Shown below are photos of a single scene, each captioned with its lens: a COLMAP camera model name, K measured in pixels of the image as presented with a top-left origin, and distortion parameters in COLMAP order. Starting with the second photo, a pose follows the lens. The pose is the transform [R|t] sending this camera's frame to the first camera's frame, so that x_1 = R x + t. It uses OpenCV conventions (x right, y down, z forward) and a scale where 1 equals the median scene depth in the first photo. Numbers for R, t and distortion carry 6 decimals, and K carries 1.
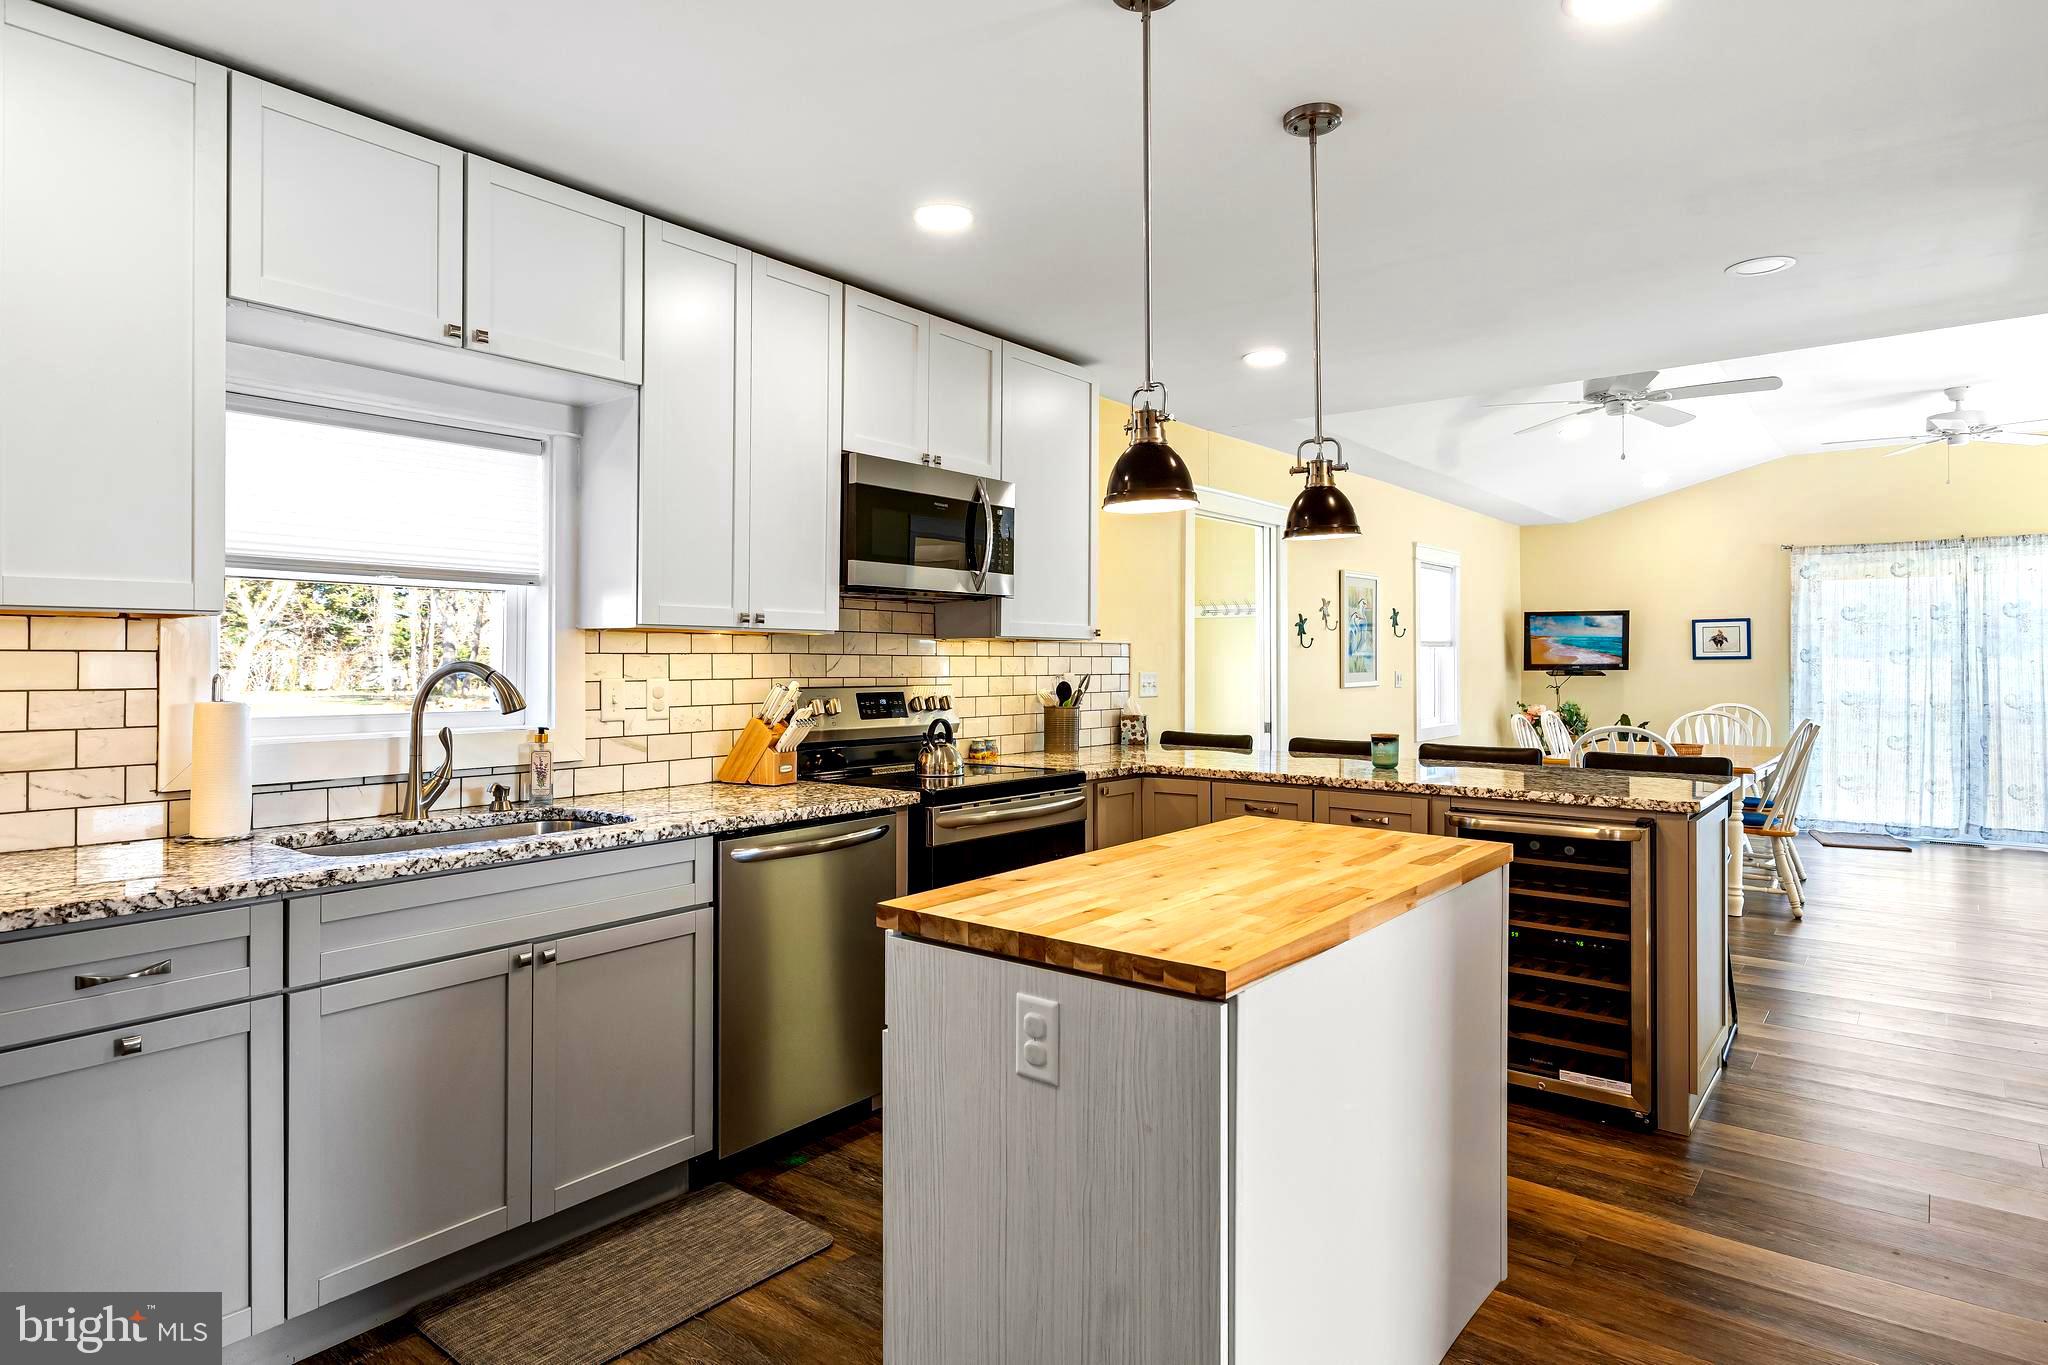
lens RADIAL K [[1119.5, 0, 1020.8], [0, 1119.5, 649.3], [0, 0, 1]] dist [0.001896, 0.004338]
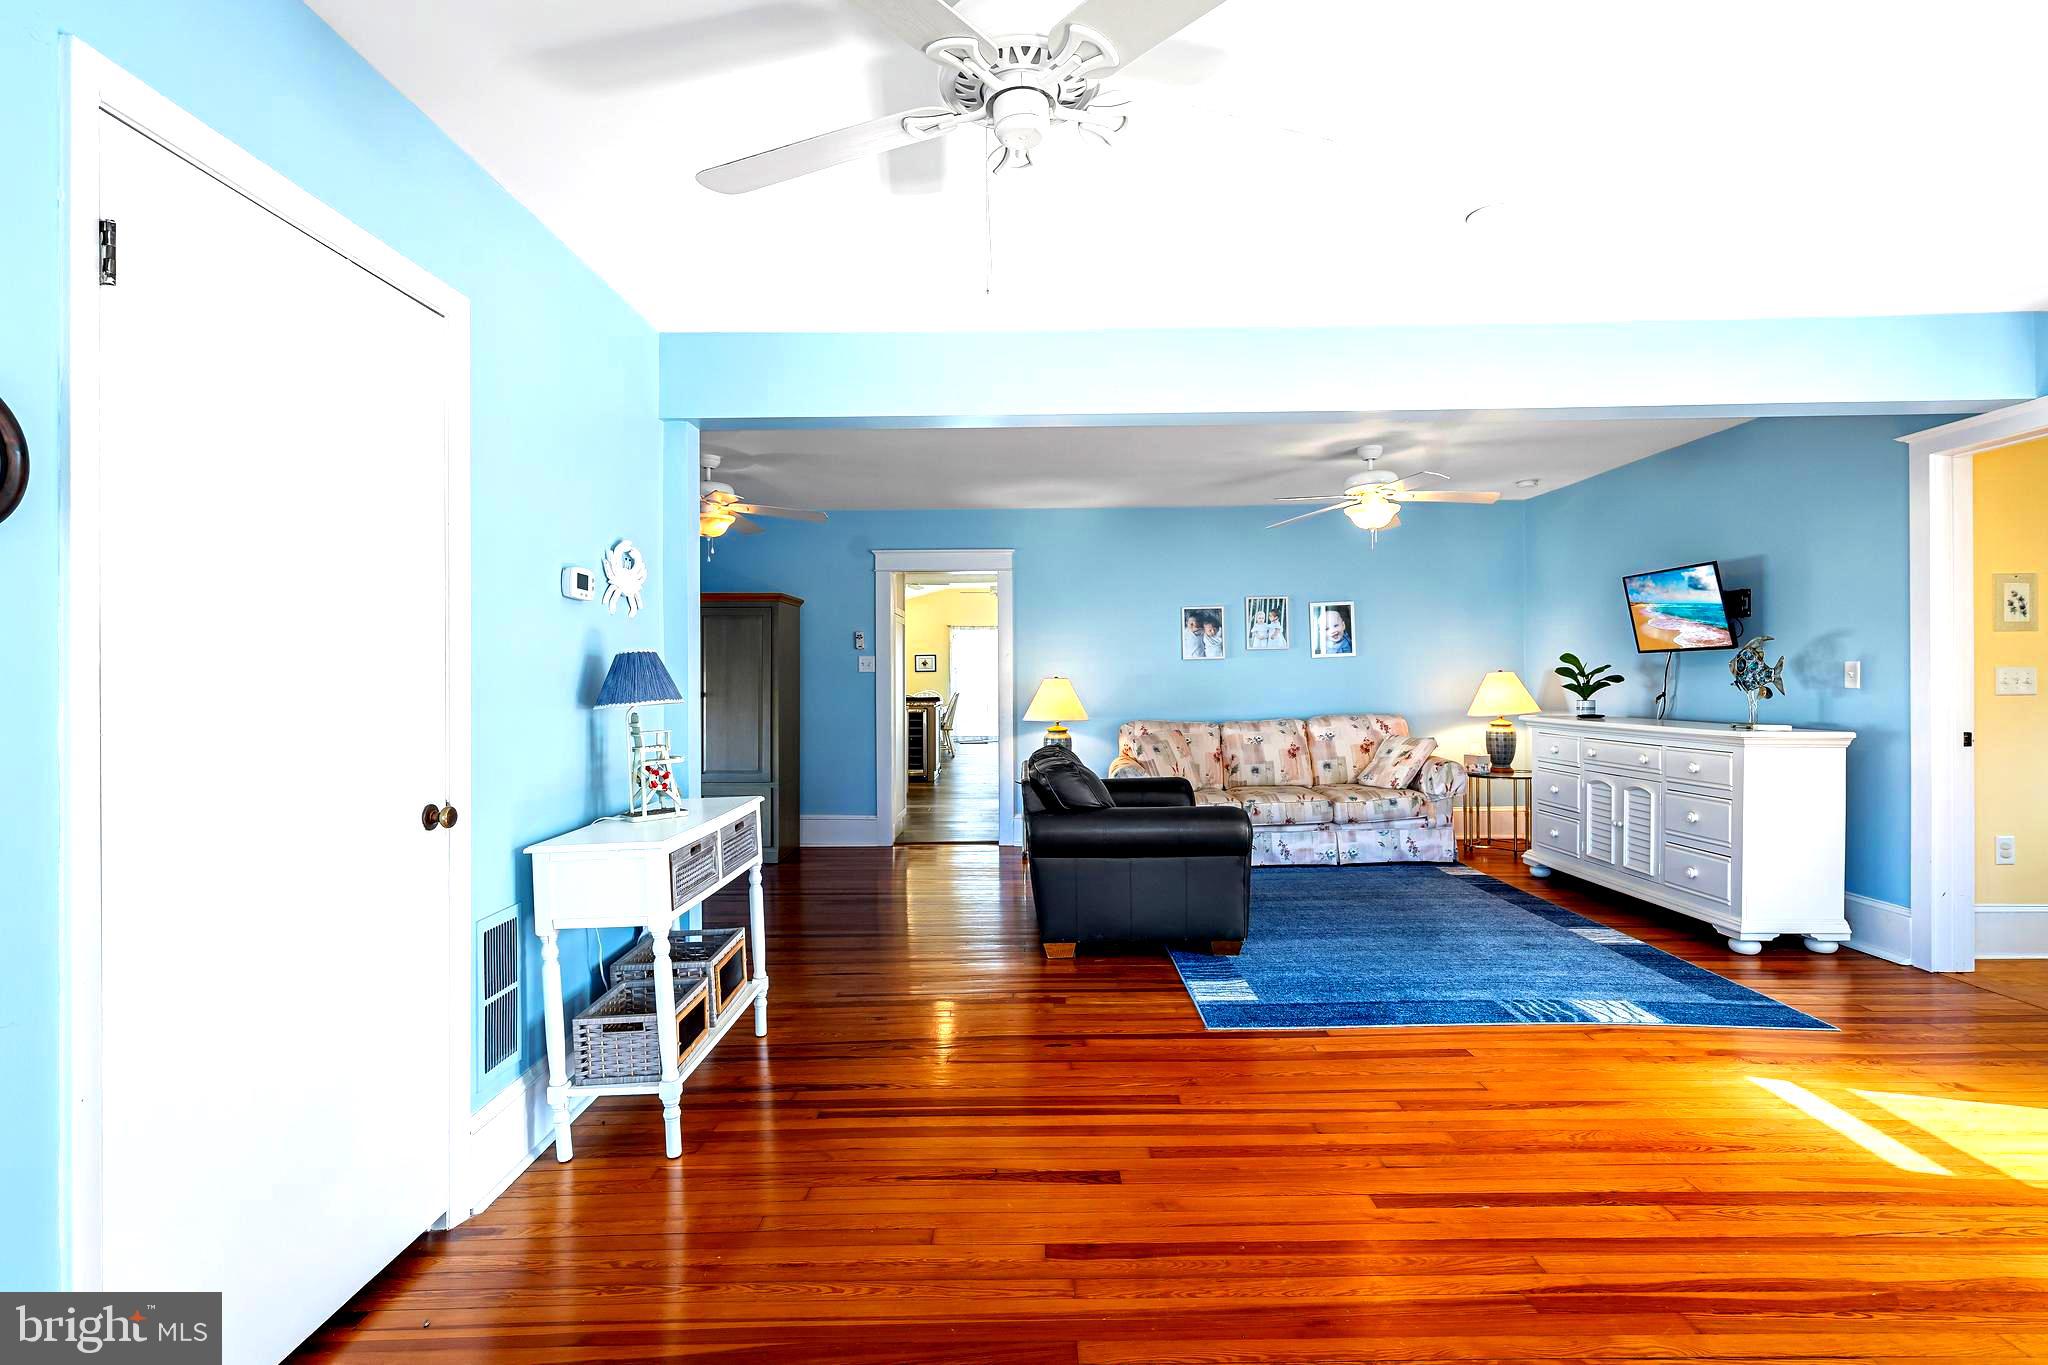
lens RADIAL K [[982.0, 0, 1034.8], [0, 982.0, 684.5], [0, 0, 1]] dist [-0.000493, 0.001021]
pose [[0.768586, -0.010105, 0.639667, -0.945654], [-0.000628, 0.999863, 0.016549, 0.000961], [-0.639746, -0.013121, 0.768474, -1.333397]]
